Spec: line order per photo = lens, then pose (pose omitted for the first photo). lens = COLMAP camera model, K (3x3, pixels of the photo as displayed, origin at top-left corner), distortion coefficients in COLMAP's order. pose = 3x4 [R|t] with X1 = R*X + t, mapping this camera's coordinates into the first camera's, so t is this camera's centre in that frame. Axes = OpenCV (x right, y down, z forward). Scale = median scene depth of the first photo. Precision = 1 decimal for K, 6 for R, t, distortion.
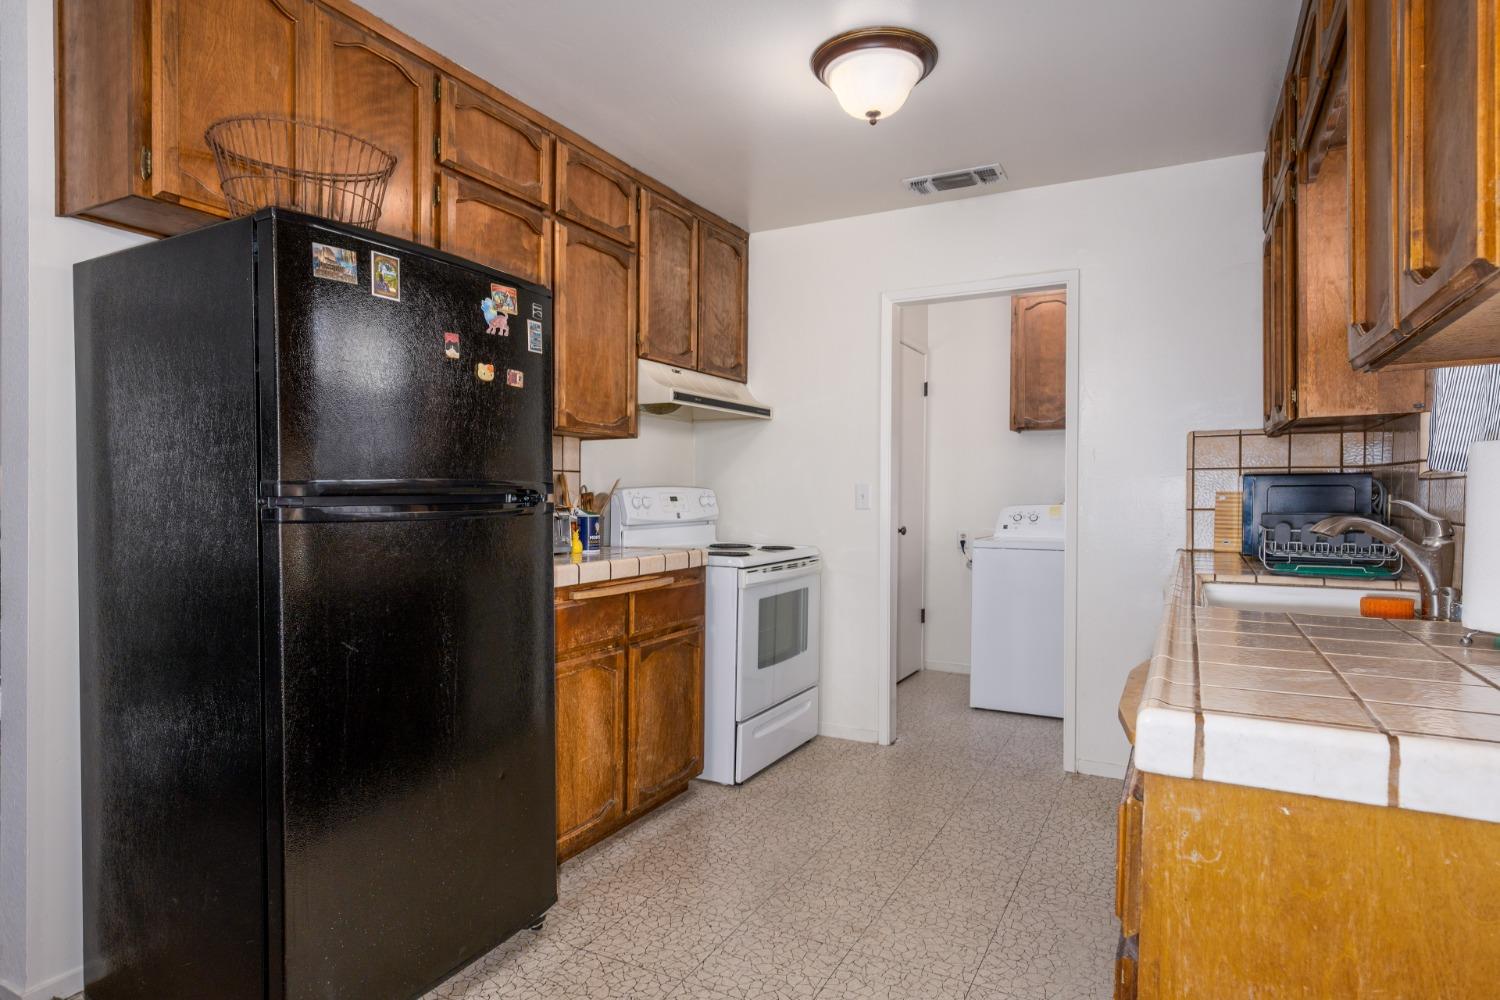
lens RADIAL K [[843.5, 0, 750.6], [0, 843.5, 504.5], [0, 0, 1]] dist [0.000984, -0.000300]
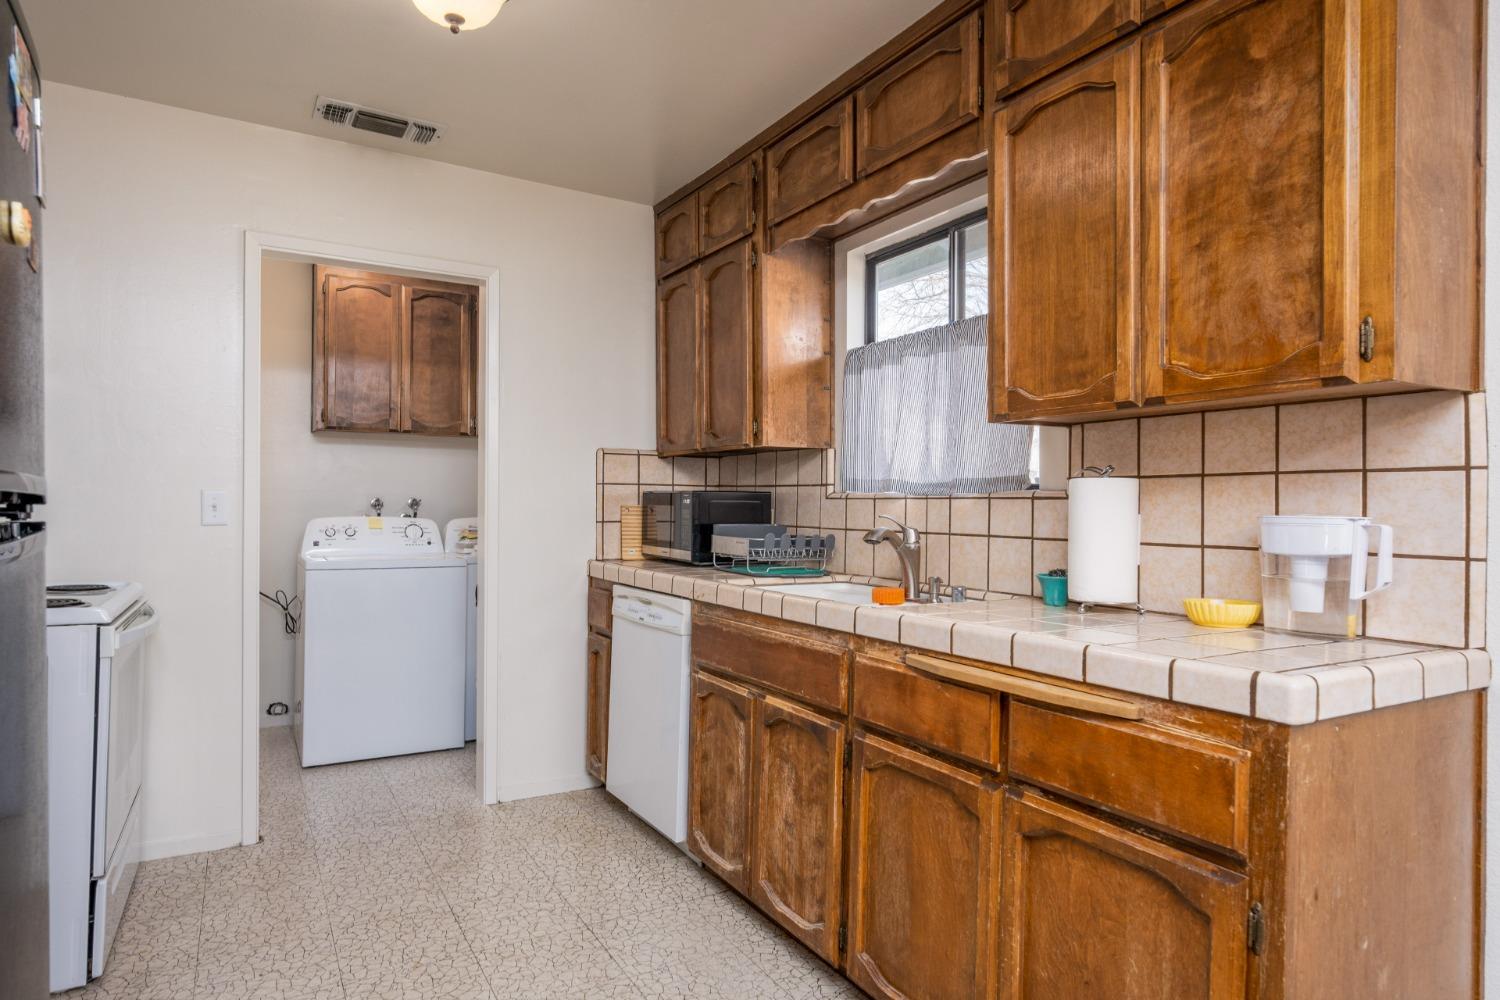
lens RADIAL K [[859.2, 0, 753.4], [0, 859.2, 509.0], [0, 0, 1]] dist [0.005426, 0.002011]
pose [[0.524925, 0.003726, 0.851140, -0.299300], [0.001191, 0.999986, -0.005112, -0.004480], [-0.851147, 0.003697, 0.524914, 0.269688]]
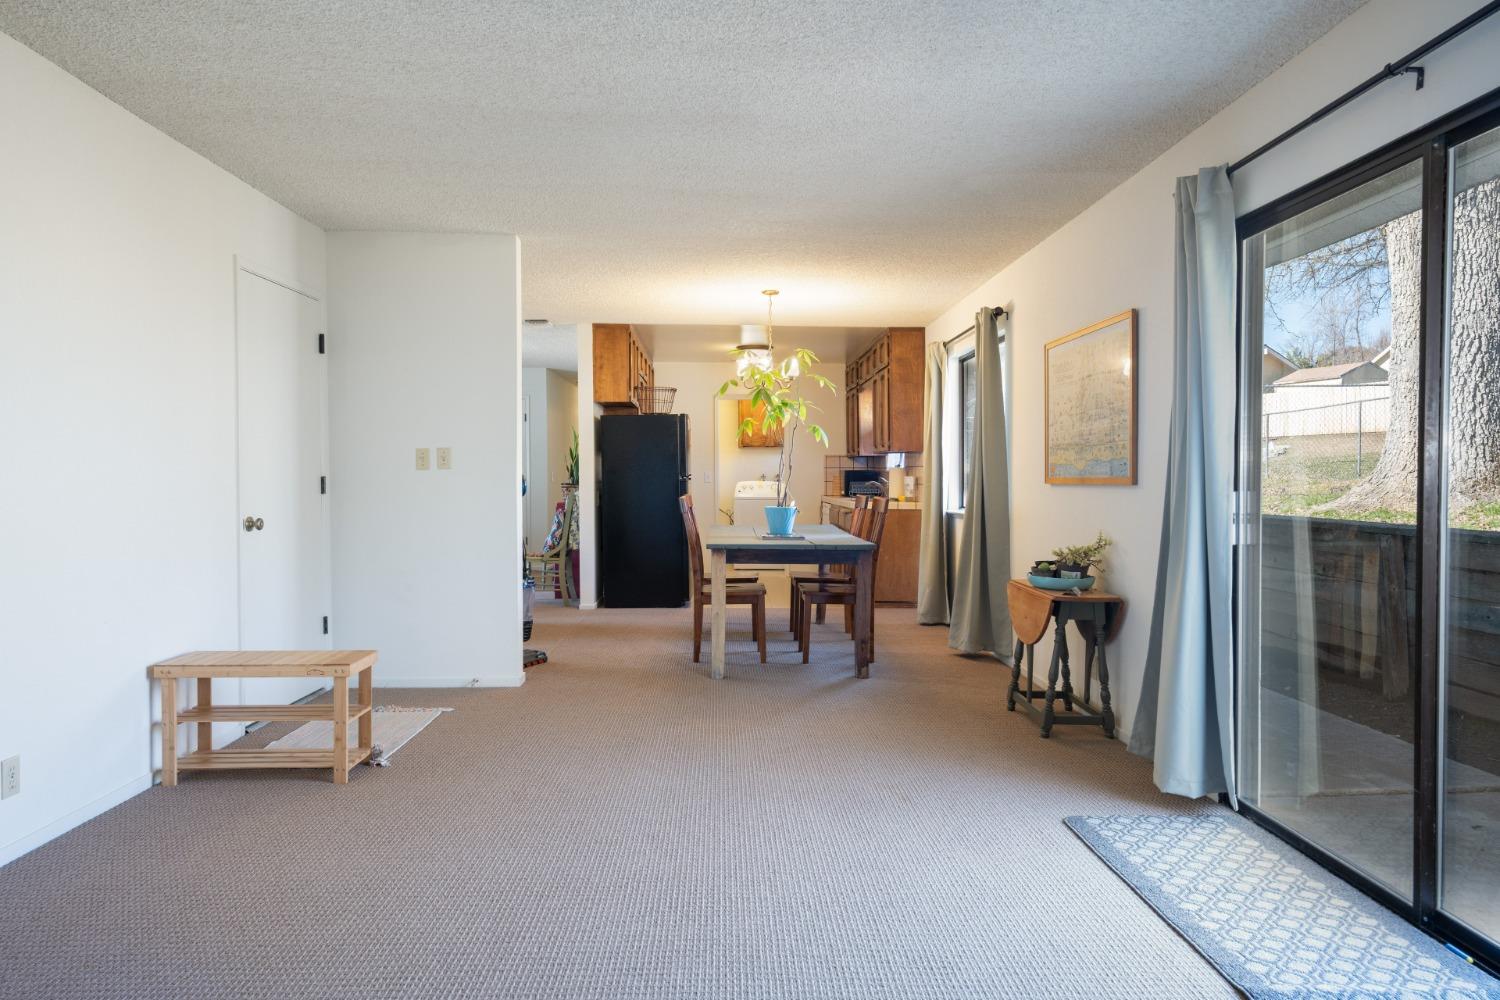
lens RADIAL K [[949.7, 0, 745.9], [0, 949.7, 506.8], [0, 0, 1]] dist [0.009607, 0.000885]
pose [[0.874733, -0.014992, 0.484373, -1.344037], [0.005332, 0.999759, 0.021315, 0.022046], [-0.484576, -0.016063, 0.874602, -1.789841]]
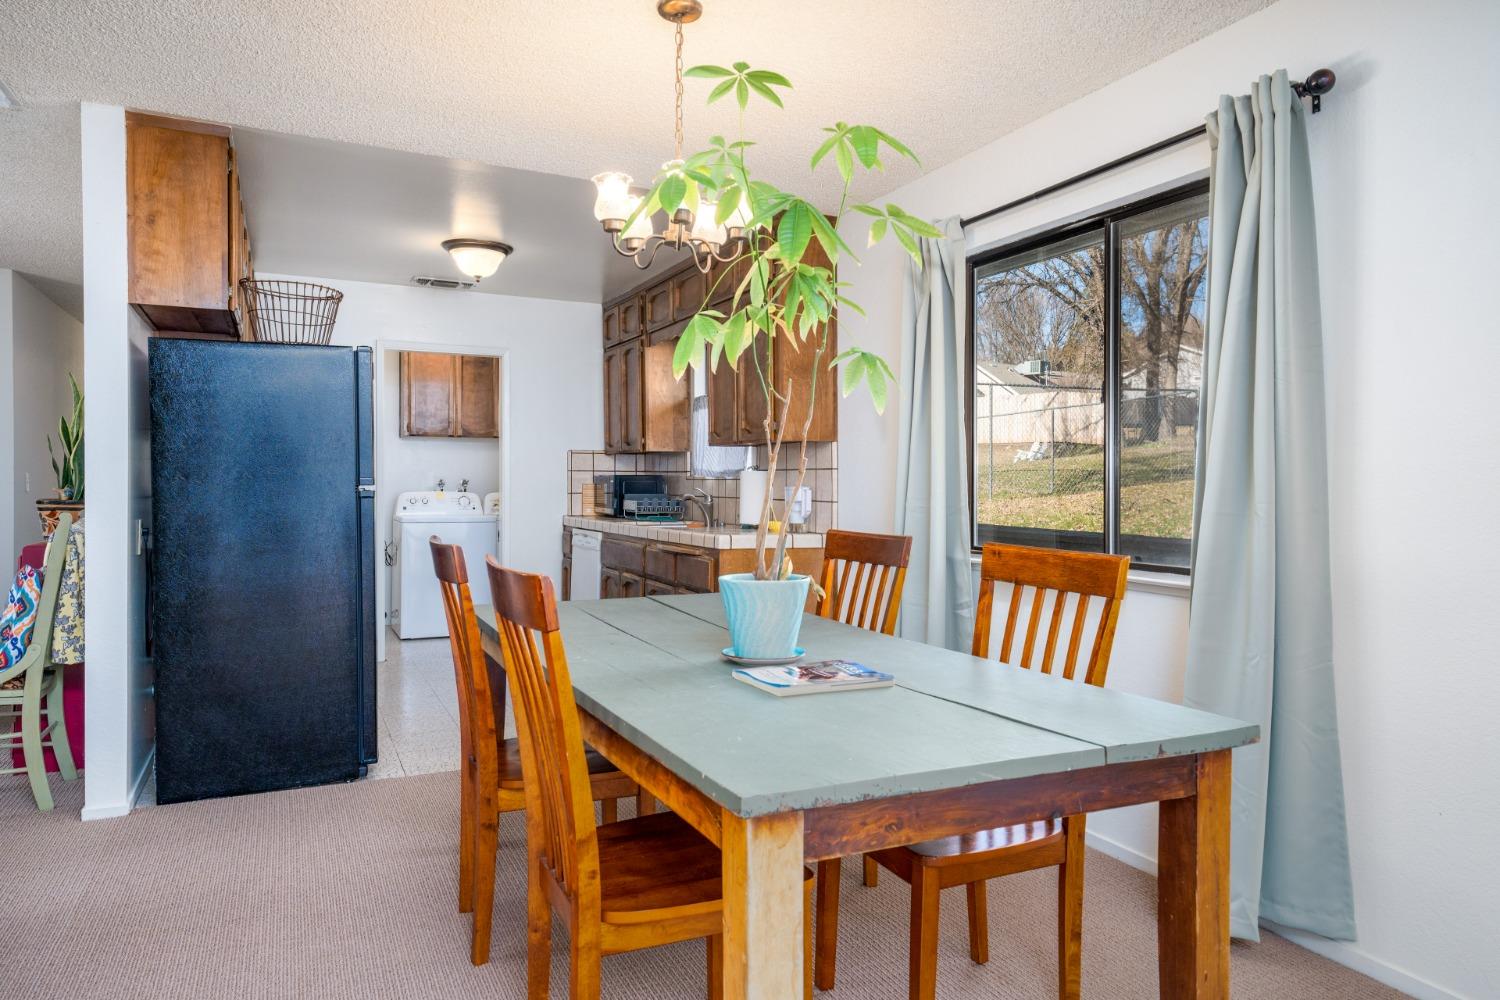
lens RADIAL K [[981.7, 0, 751.6], [0, 981.7, 492.1], [0, 0, 1]] dist [0.019219, 0.003135]
pose [[0.602997, -0.002605, 0.797739, -0.927309], [0.004329, 0.999991, -0.000007, 0.005056], [-0.797732, 0.003458, 0.603003, -0.582991]]
